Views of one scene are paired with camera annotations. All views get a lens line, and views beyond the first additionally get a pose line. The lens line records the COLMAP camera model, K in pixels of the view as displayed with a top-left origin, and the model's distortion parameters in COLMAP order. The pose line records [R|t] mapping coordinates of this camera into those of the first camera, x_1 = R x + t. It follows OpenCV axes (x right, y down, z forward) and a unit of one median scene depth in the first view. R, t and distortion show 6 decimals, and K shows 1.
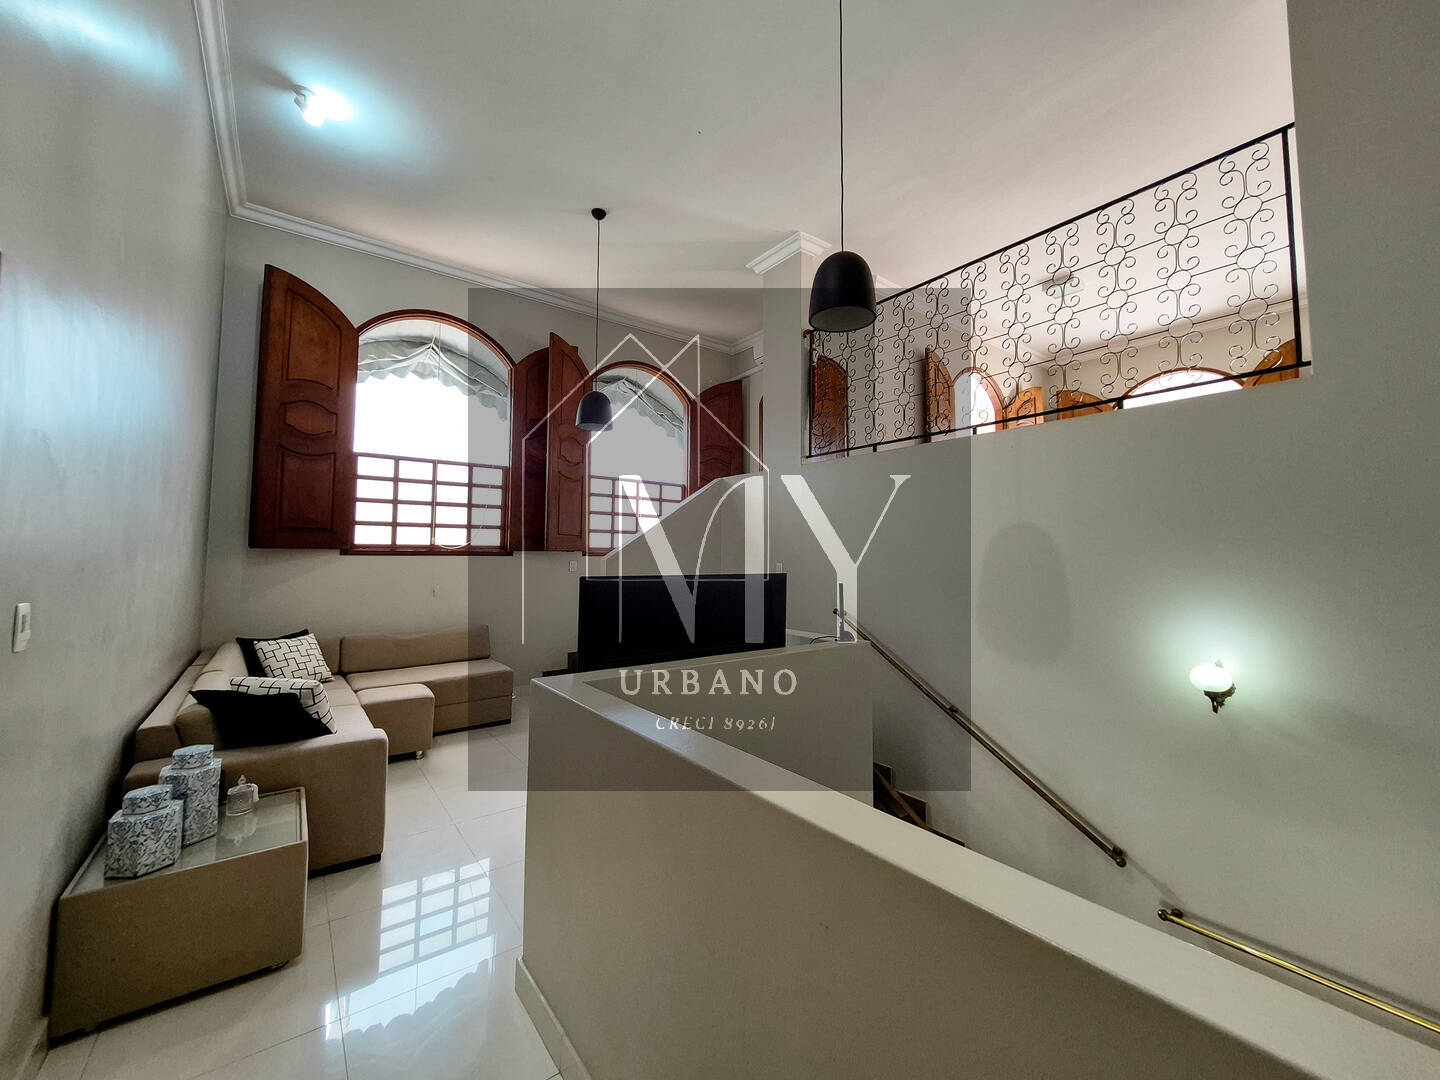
lens RADIAL K [[571.9, 0, 720.8], [0, 571.9, 532.5], [0, 0, 1]] dist [0.000228, 0.000165]
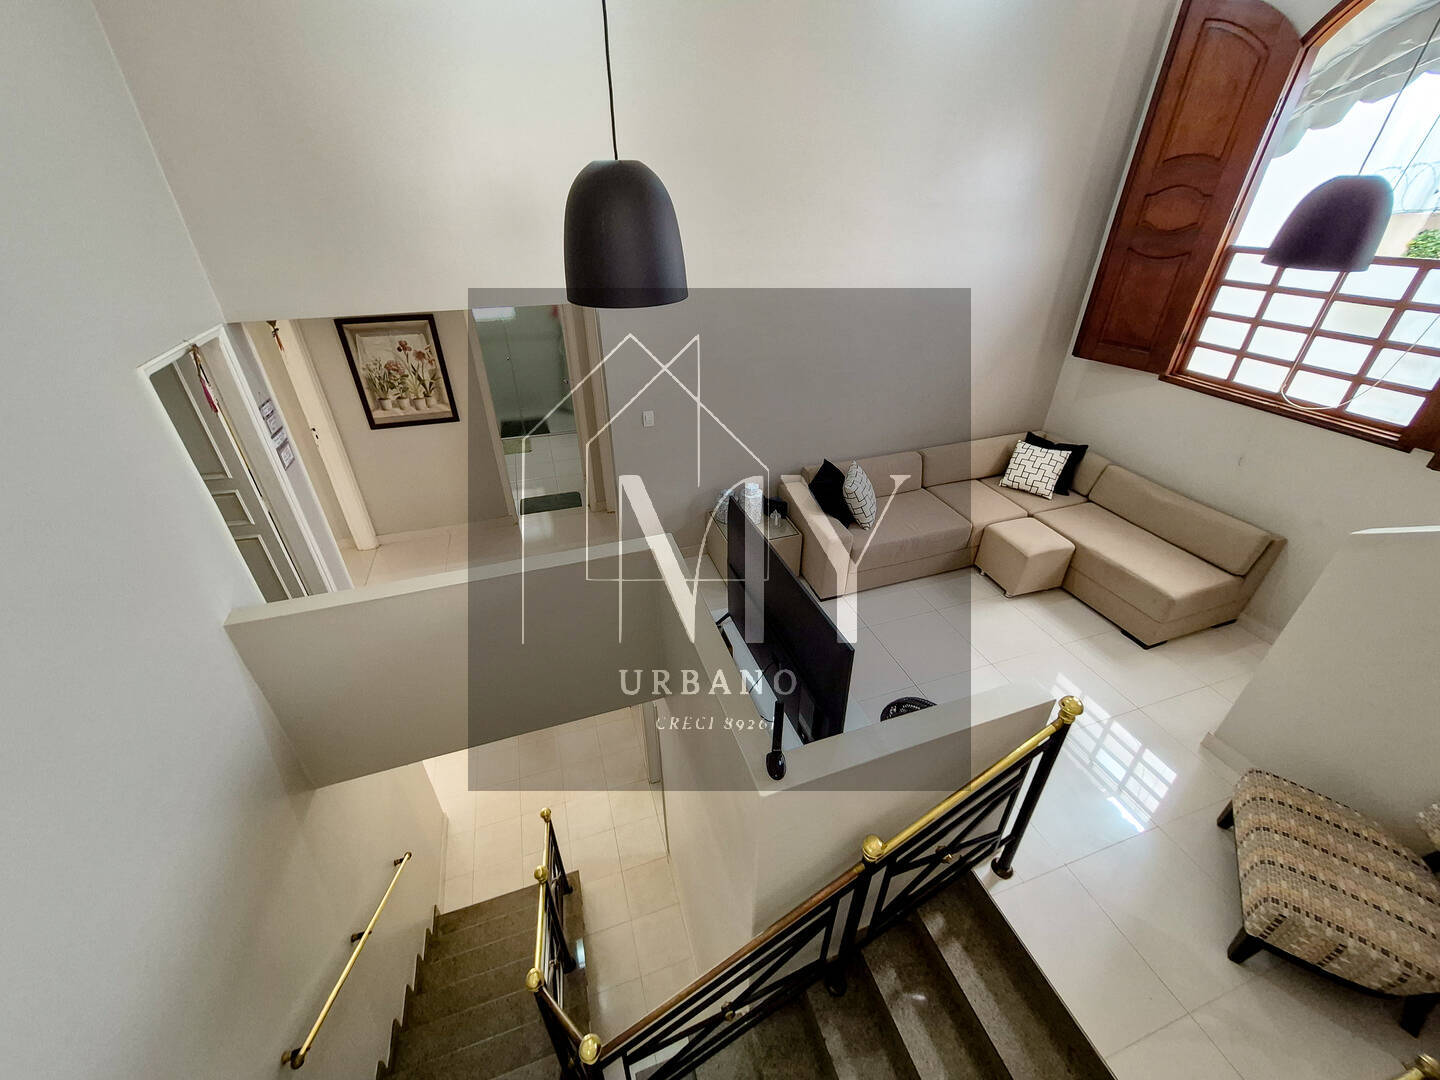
lens RADIAL K [[571.9, 0, 720.8], [0, 571.9, 532.5], [0, 0, 1]] dist [0.000228, 0.000165]
pose [[-0.319274, 0.489934, -0.811190, 0.347517], [0.044098, 0.862744, 0.503714, -0.211242], [0.946636, 0.125051, -0.297057, 0.594231]]
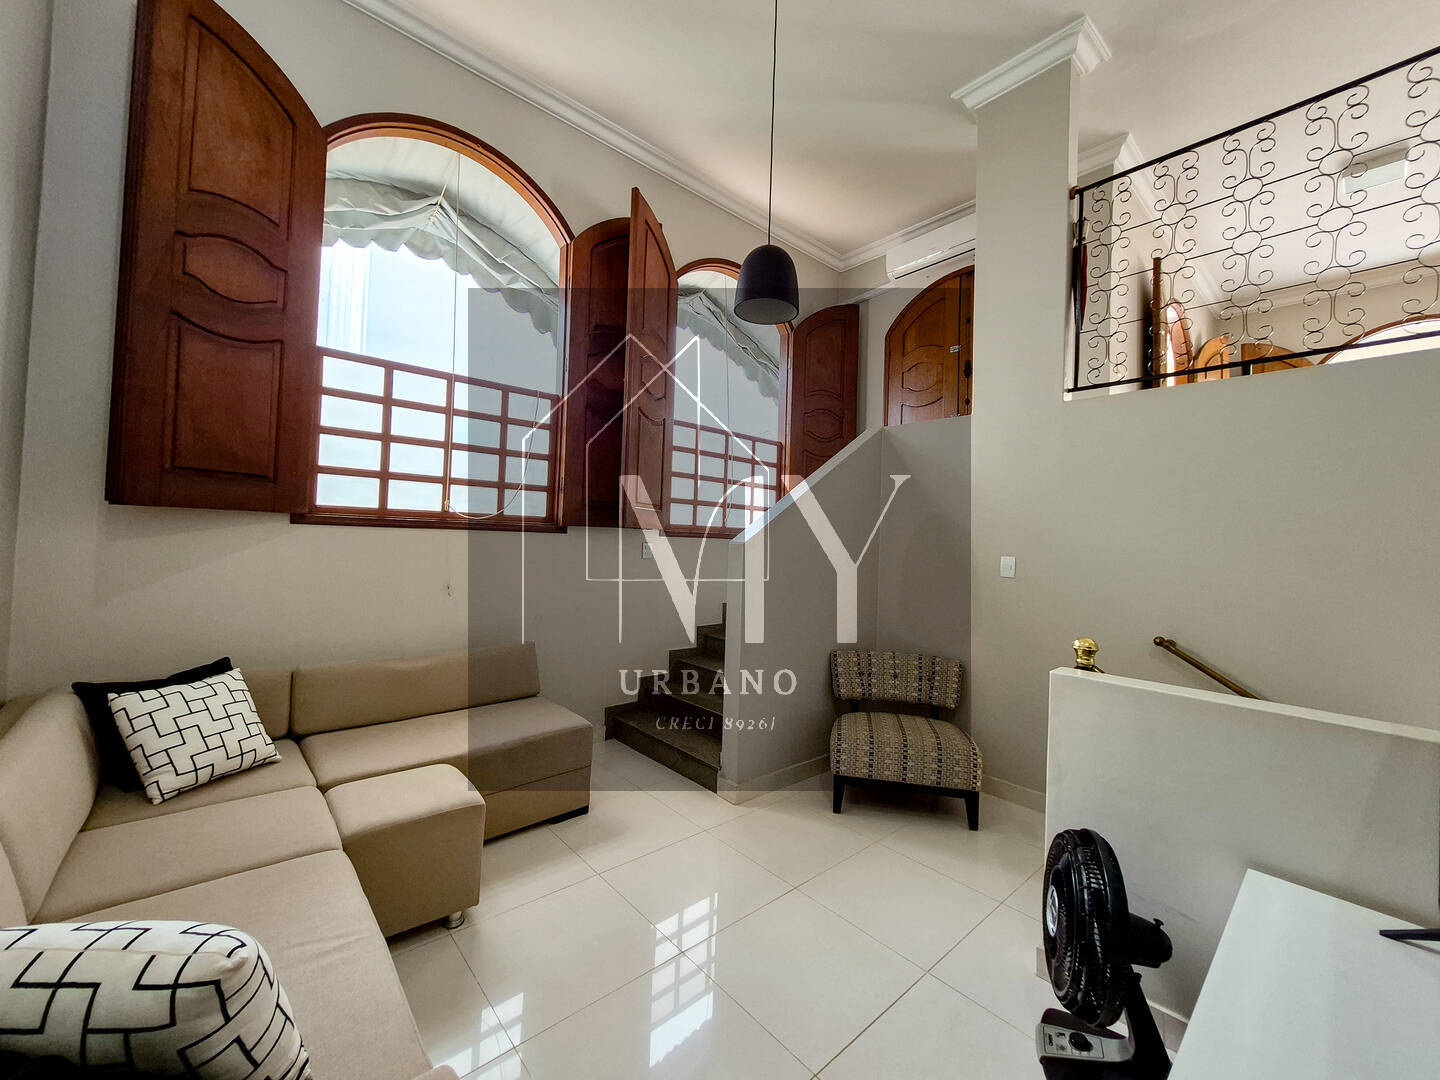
lens RADIAL K [[583.3, 0, 716.4], [0, 583.3, 520.1], [0, 0, 1]] dist [0.025009, -0.000402]
pose [[0.996891, 0.028463, 0.073476, -0.259060], [-0.029642, 0.999448, 0.015012, 0.012750], [-0.073008, -0.017143, 0.997184, 0.346206]]
